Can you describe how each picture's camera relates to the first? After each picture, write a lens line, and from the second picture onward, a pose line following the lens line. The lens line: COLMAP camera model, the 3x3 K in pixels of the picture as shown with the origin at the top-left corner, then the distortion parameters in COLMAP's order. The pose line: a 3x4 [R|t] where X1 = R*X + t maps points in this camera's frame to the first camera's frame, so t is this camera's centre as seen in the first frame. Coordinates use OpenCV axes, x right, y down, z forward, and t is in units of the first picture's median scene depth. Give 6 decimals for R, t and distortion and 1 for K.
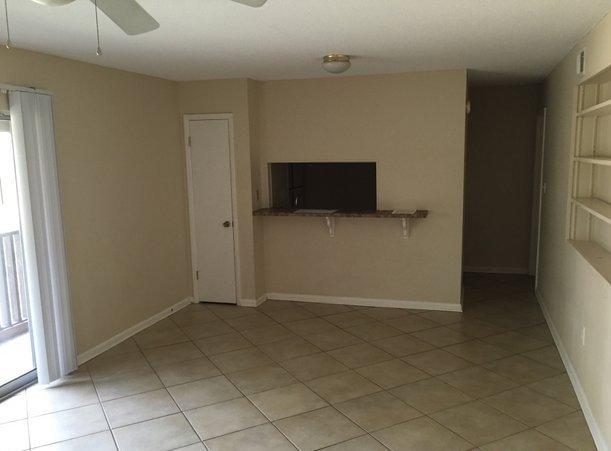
lens RADIAL K [[540.8, 0, 305.5], [0, 540.8, 225.5], [0, 0, 1]] dist [0.016138, 0.005412]
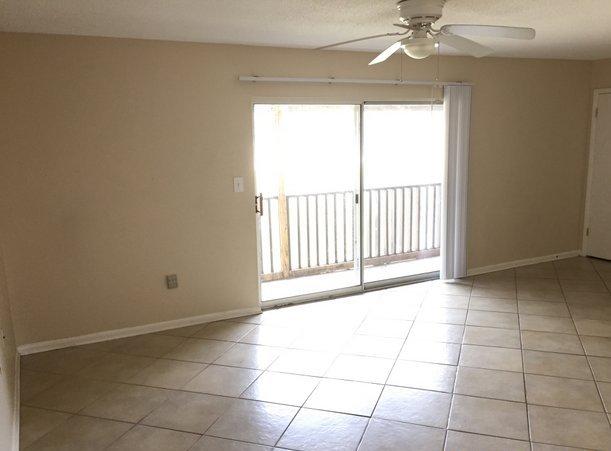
lens RADIAL K [[540.8, 0, 305.5], [0, 540.8, 225.5], [0, 0, 1]] dist [0.016138, 0.005412]
pose [[0.671589, 0.131697, -0.729126, 0.337191], [-0.086186, 0.991282, 0.099664, 0.022050], [0.735894, -0.004093, 0.677084, -0.301064]]
